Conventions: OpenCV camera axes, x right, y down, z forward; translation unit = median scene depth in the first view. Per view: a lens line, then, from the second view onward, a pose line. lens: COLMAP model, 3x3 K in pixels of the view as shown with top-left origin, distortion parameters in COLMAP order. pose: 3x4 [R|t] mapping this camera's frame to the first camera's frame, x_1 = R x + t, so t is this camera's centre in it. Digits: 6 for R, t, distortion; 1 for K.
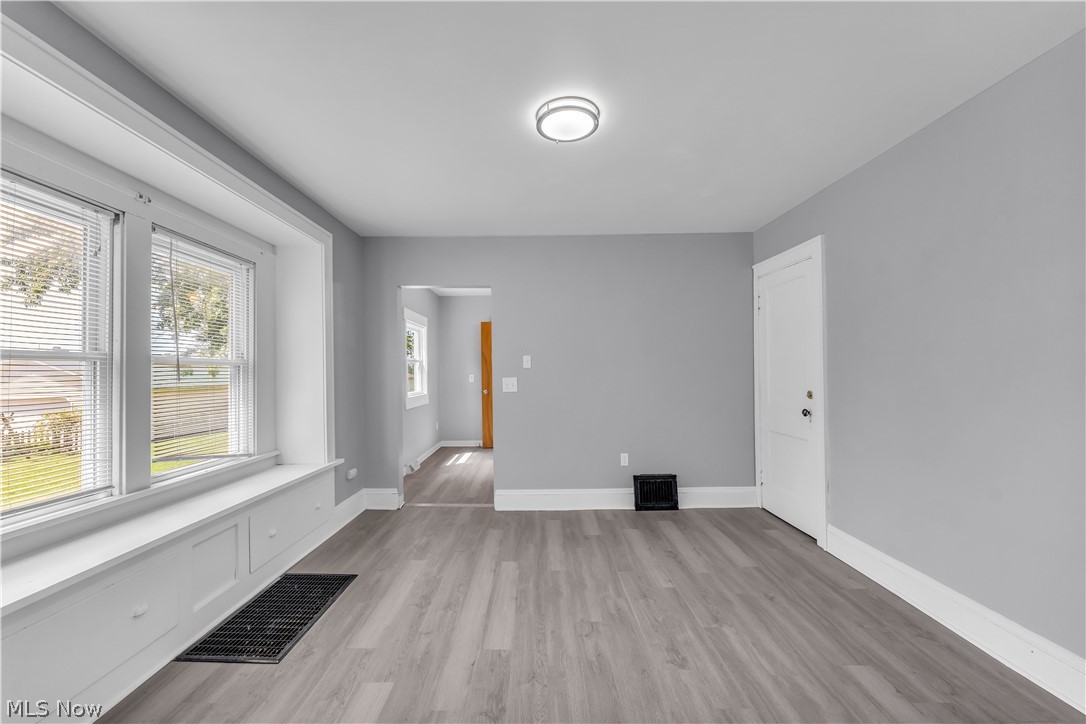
lens RADIAL K [[437.9, 0, 535.8], [0, 437.9, 368.2], [0, 0, 1]] dist [-0.000790, 0.000052]
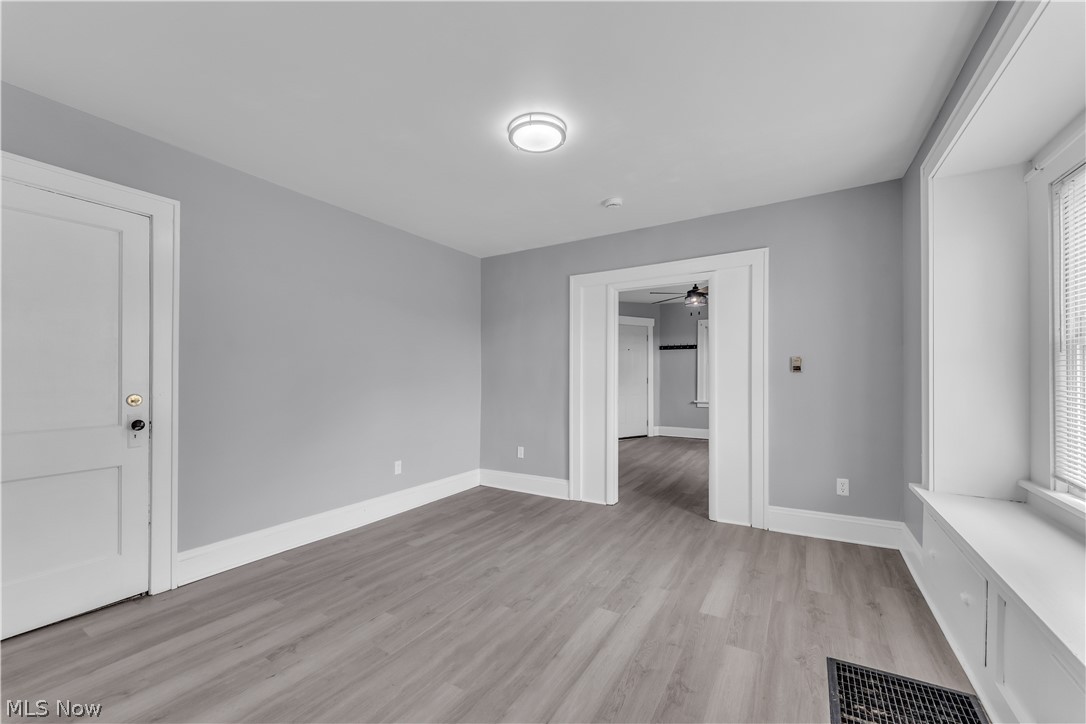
lens RADIAL K [[437.9, 0, 535.8], [0, 437.9, 368.2], [0, 0, 1]] dist [-0.000790, 0.000052]
pose [[-0.855033, 0.017274, 0.518286, -0.440788], [0.003828, 0.999628, -0.027001, 0.041618], [-0.518560, -0.021103, -0.854781, 1.754670]]
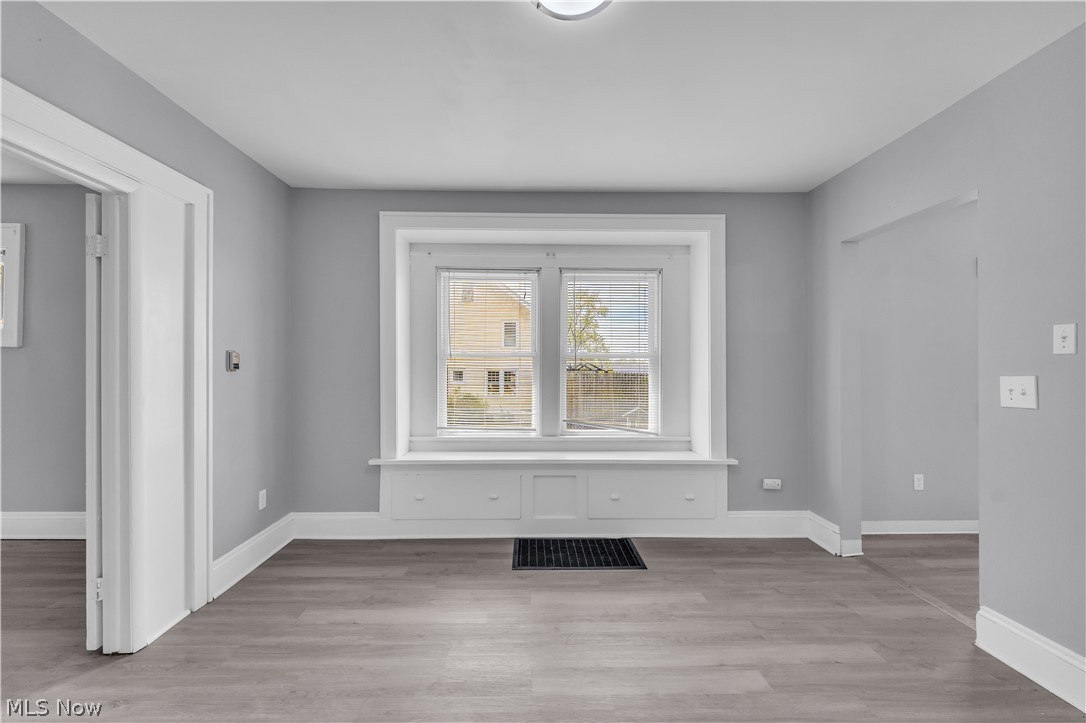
lens RADIAL K [[437.9, 0, 535.8], [0, 437.9, 367.7], [0, 0, 1]] dist [-0.000790, 0.000052]
pose [[0.022806, 0.010166, -0.999688, 0.656291], [0.007951, 0.999915, 0.010349, 0.007039], [0.999708, -0.008184, 0.022723, 0.840582]]
